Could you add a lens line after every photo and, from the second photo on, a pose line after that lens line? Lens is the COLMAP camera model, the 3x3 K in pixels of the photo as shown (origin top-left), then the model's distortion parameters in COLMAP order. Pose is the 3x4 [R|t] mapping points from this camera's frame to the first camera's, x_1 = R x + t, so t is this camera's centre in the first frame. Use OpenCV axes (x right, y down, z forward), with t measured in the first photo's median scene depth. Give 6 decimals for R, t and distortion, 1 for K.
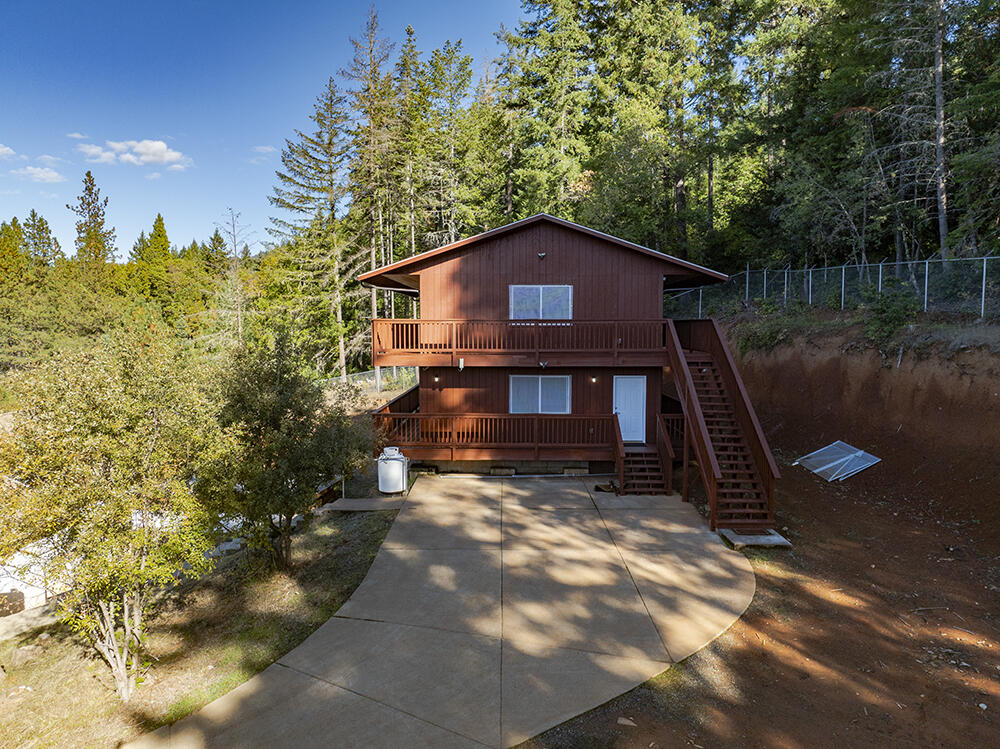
lens RADIAL K [[698.0, 0, 501.4], [0, 698.0, 375.6], [0, 0, 1]] dist [-0.052531, 0.024349]
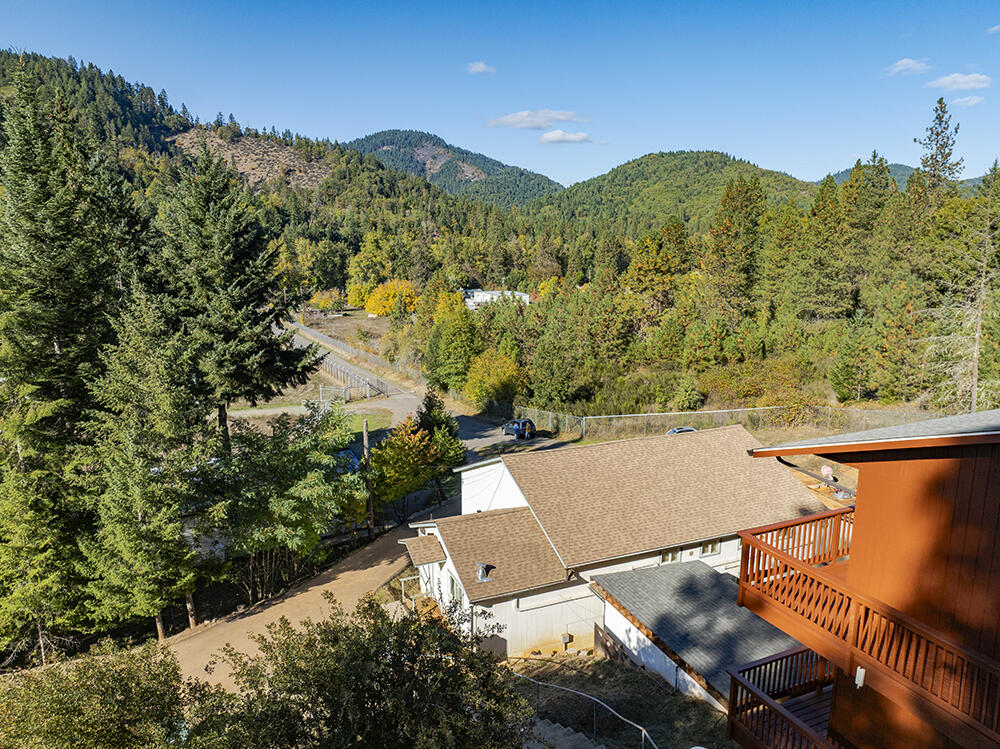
lens RADIAL K [[698.0, 0, 492.5], [0, 698.0, 371.4], [0, 0, 1]] dist [-0.052531, 0.024349]
pose [[0.406668, 0.166716, -0.898235, 0.197220], [-0.062135, 0.985979, 0.154870, -0.244127], [0.911461, -0.007169, 0.411325, 0.442340]]
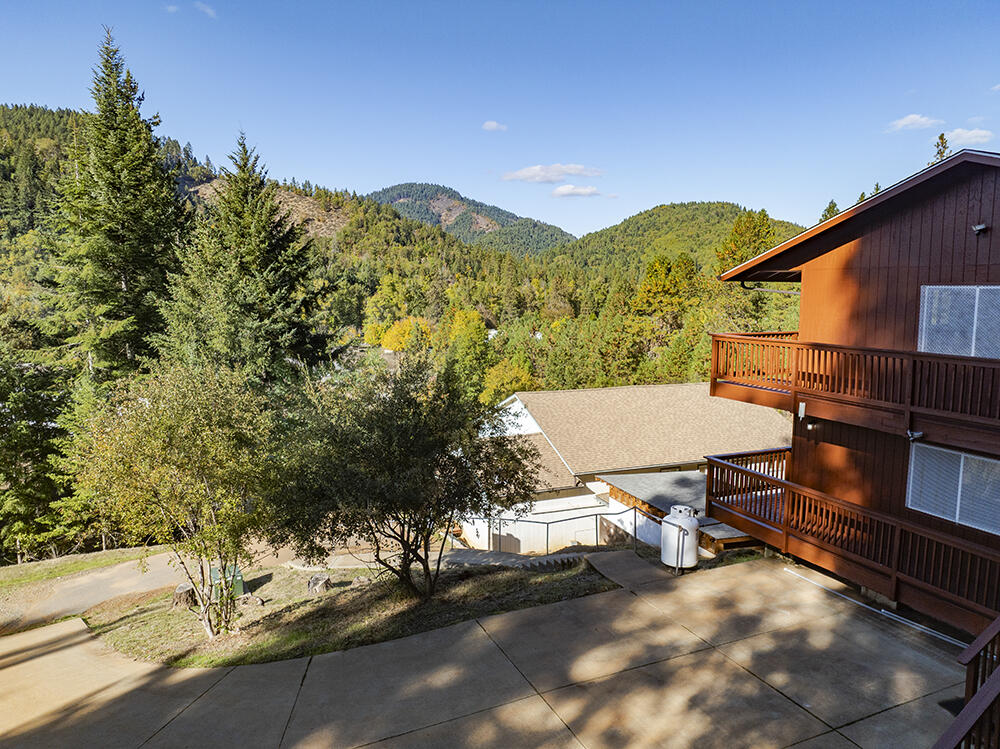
lens RADIAL K [[698.0, 0, 492.6], [0, 698.0, 370.9], [0, 0, 1]] dist [-0.052531, 0.024349]
pose [[0.388955, 0.102926, -0.915489, 0.335101], [-0.062667, 0.994394, 0.085172, -0.073041], [0.919123, 0.024243, 0.393224, 0.389382]]
